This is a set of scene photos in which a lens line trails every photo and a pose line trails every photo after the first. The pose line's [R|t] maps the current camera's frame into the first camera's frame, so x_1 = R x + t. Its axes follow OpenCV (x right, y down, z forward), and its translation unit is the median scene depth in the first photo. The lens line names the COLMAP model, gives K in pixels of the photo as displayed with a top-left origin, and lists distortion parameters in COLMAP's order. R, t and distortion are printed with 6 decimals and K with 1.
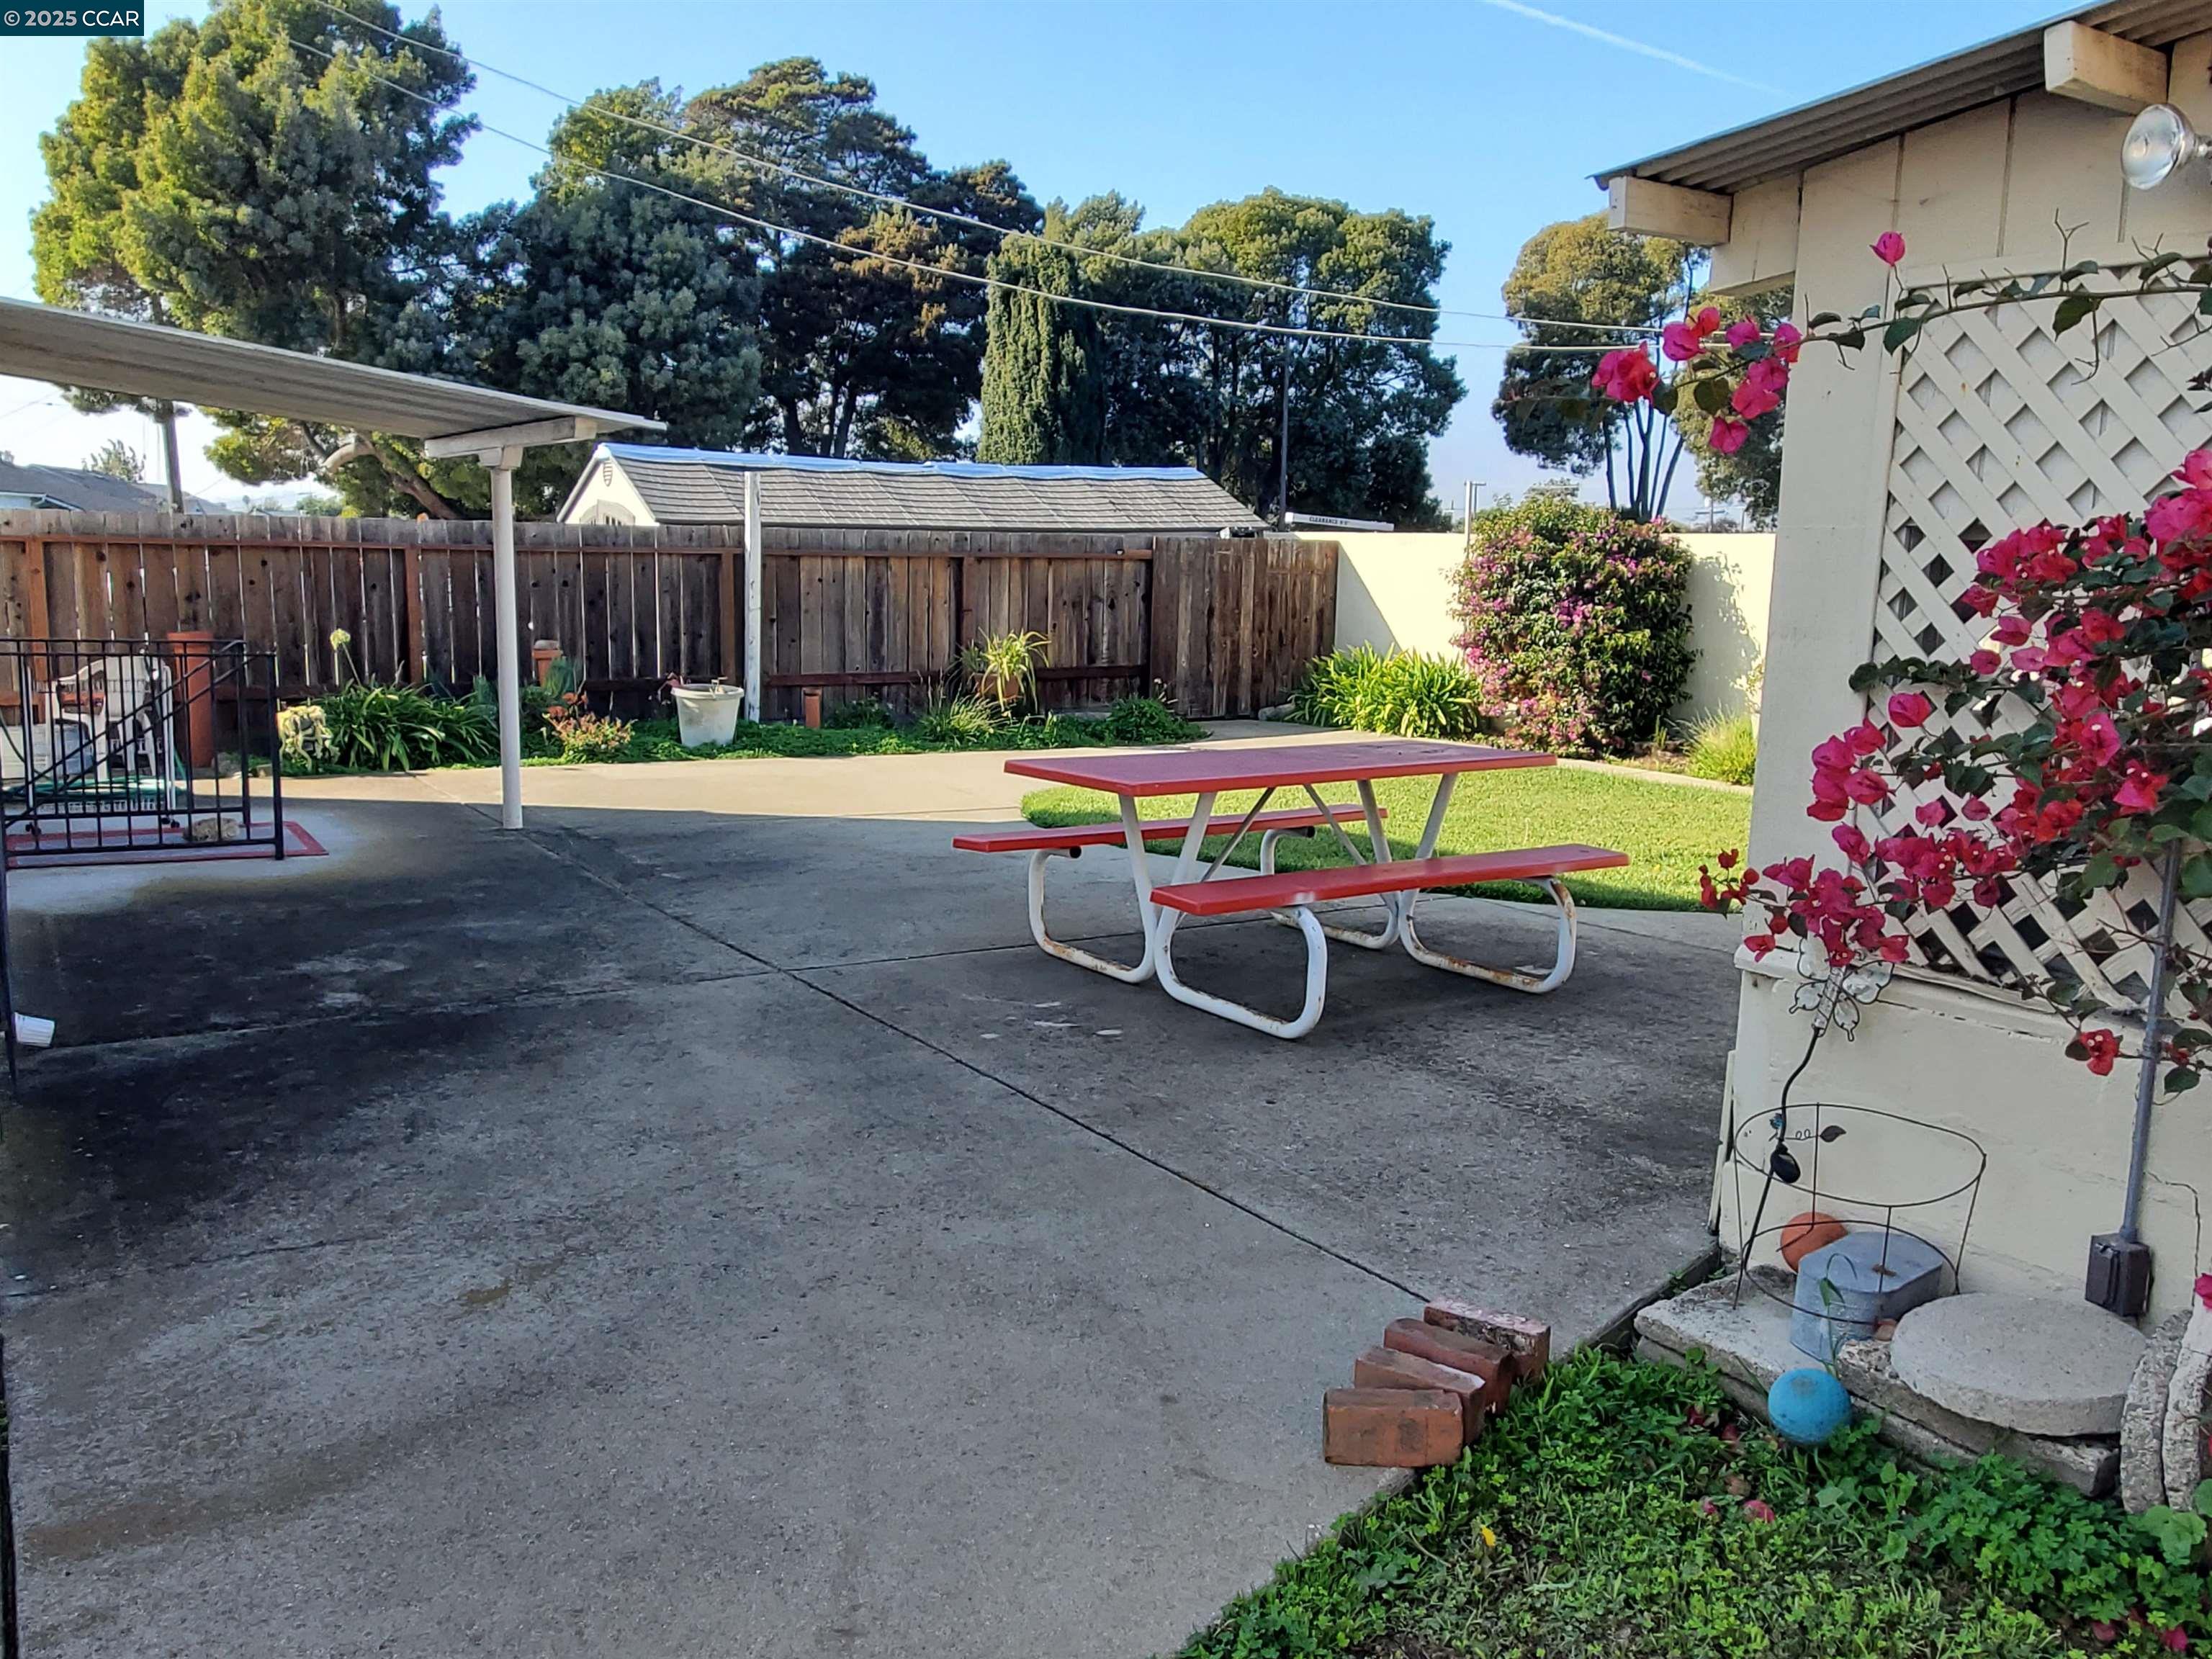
lens RADIAL K [[1729.7, 0, 1106.0], [0, 1729.7, 829.5], [0, 0, 1]] dist [0.008716, 0.000074]
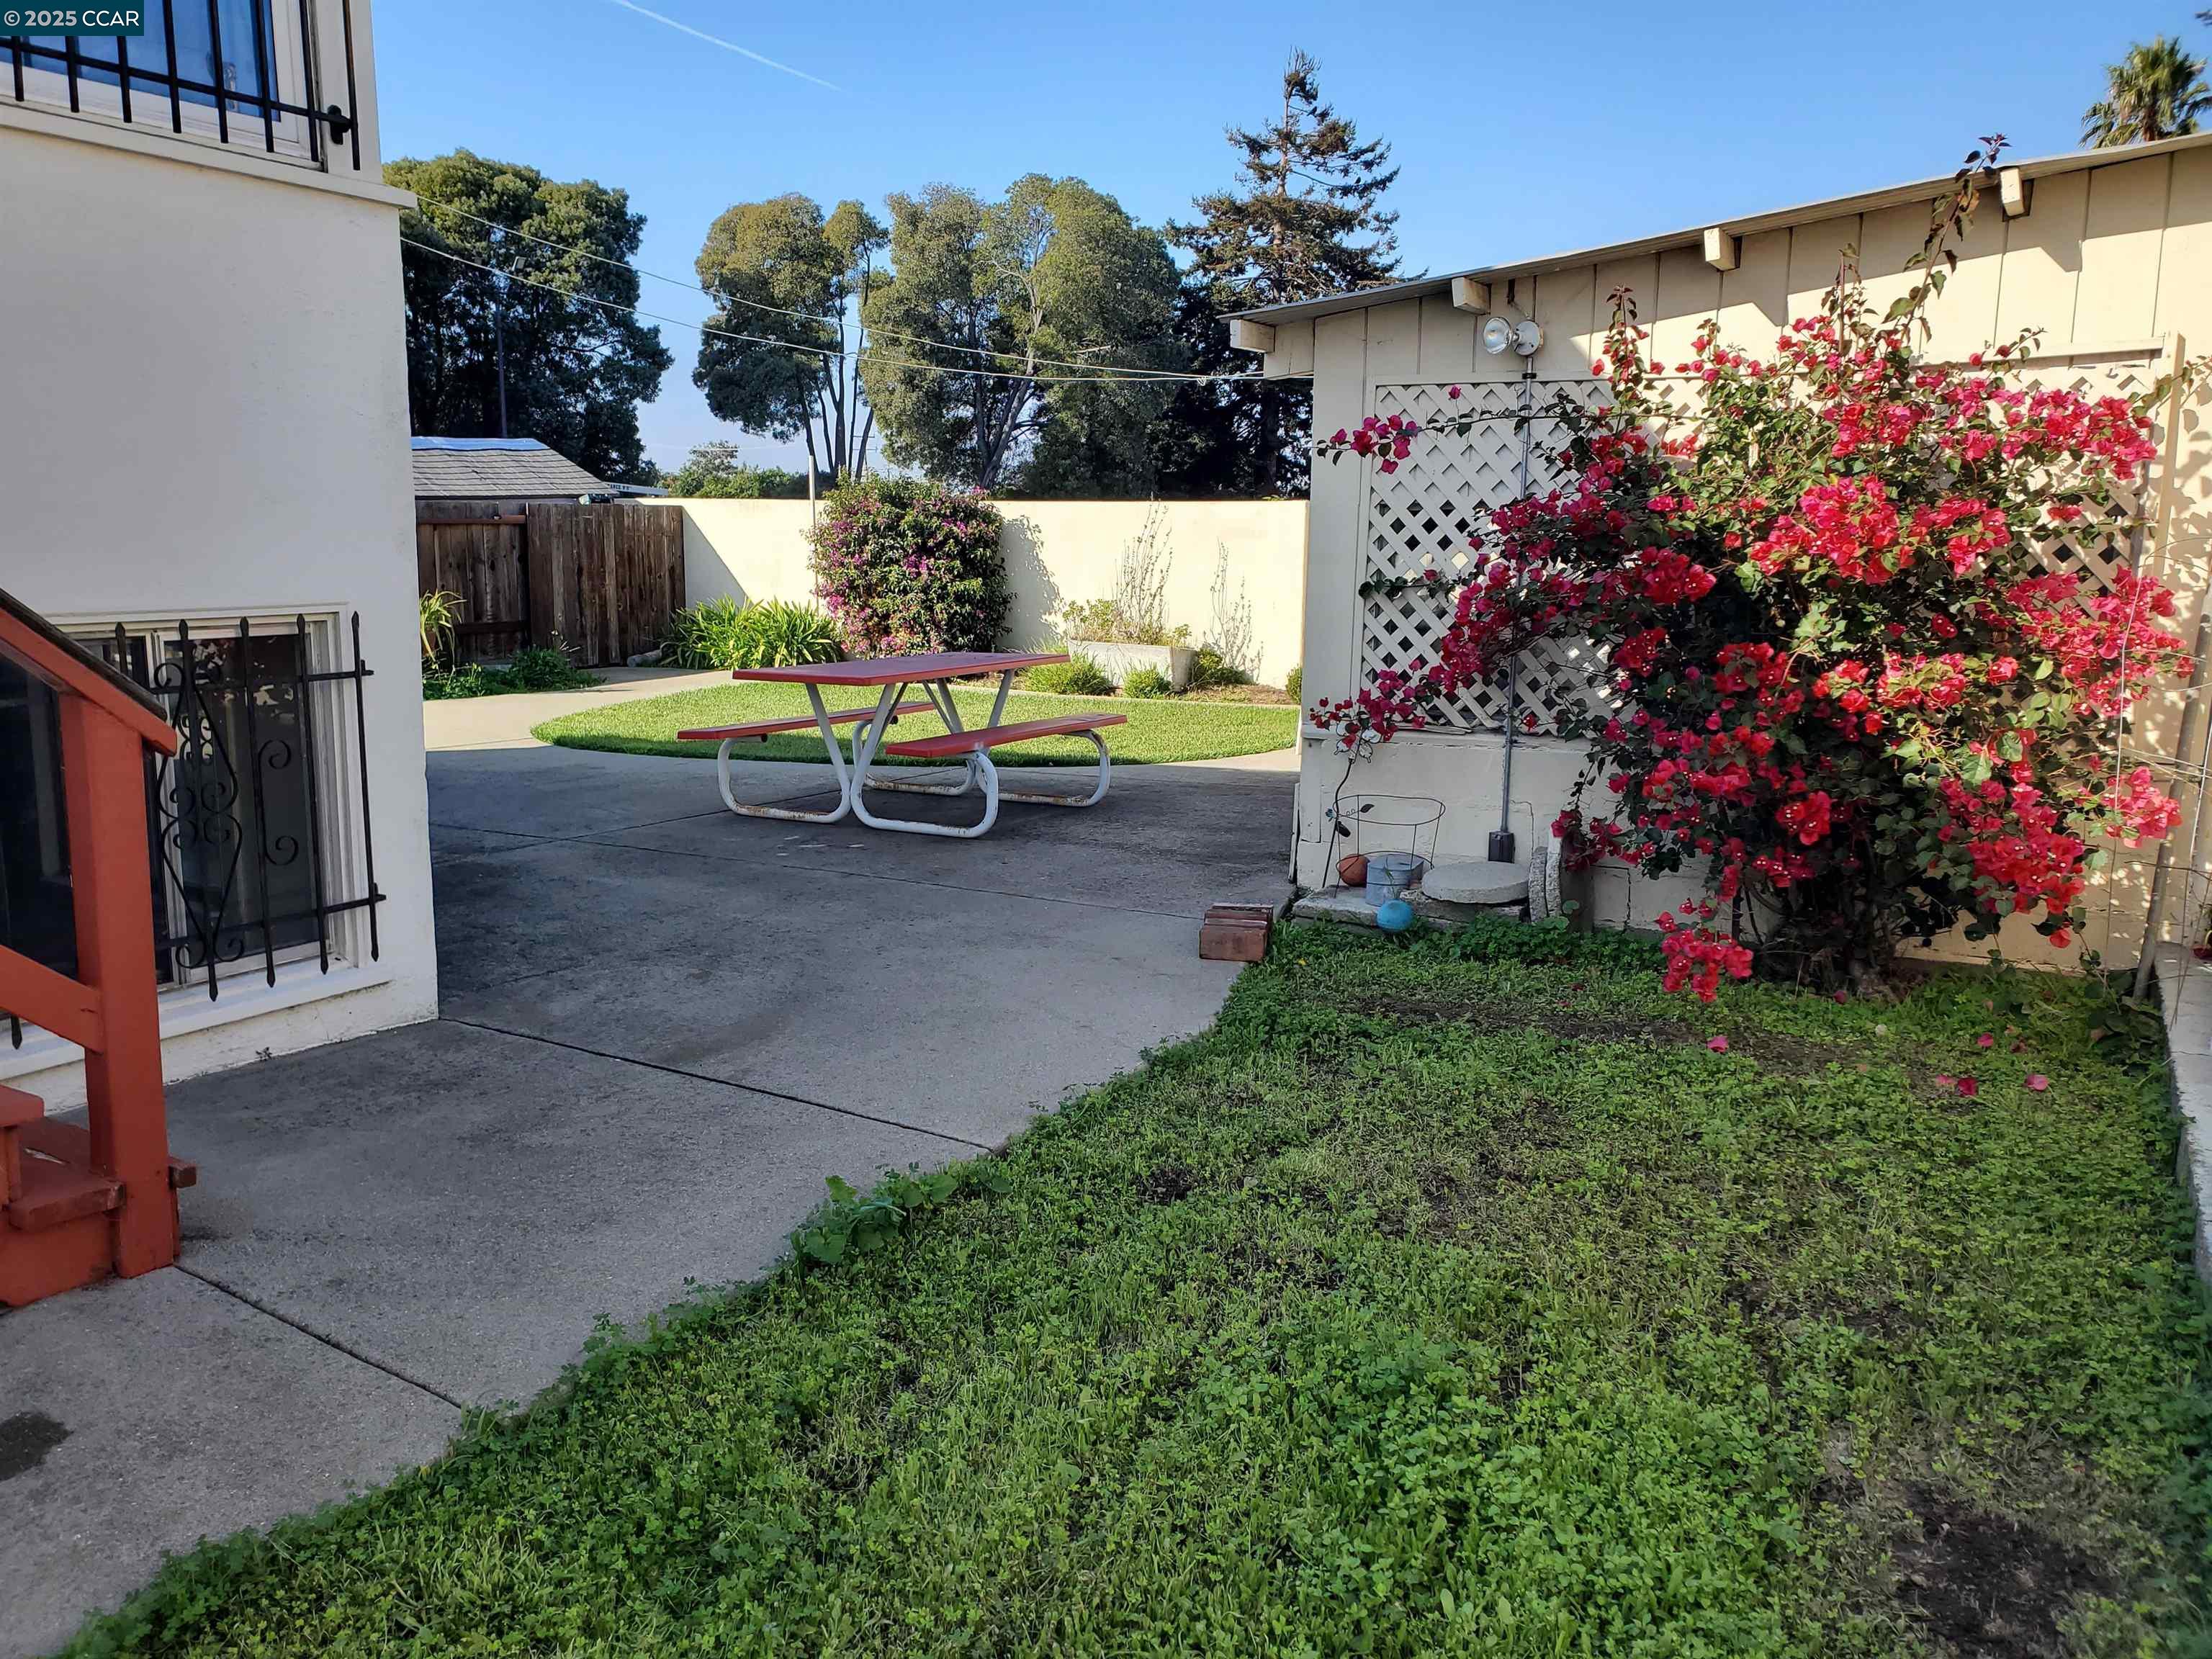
lens RADIAL K [[1658.2, 0, 1106.0], [0, 1658.2, 829.5], [0, 0, 1]] dist [-0.004548, -0.066967]
pose [[0.894621, -0.084418, 0.438780, -0.114246], [0.071205, 0.996376, 0.046516, 0.013711], [-0.441117, -0.010371, 0.897390, -0.099717]]
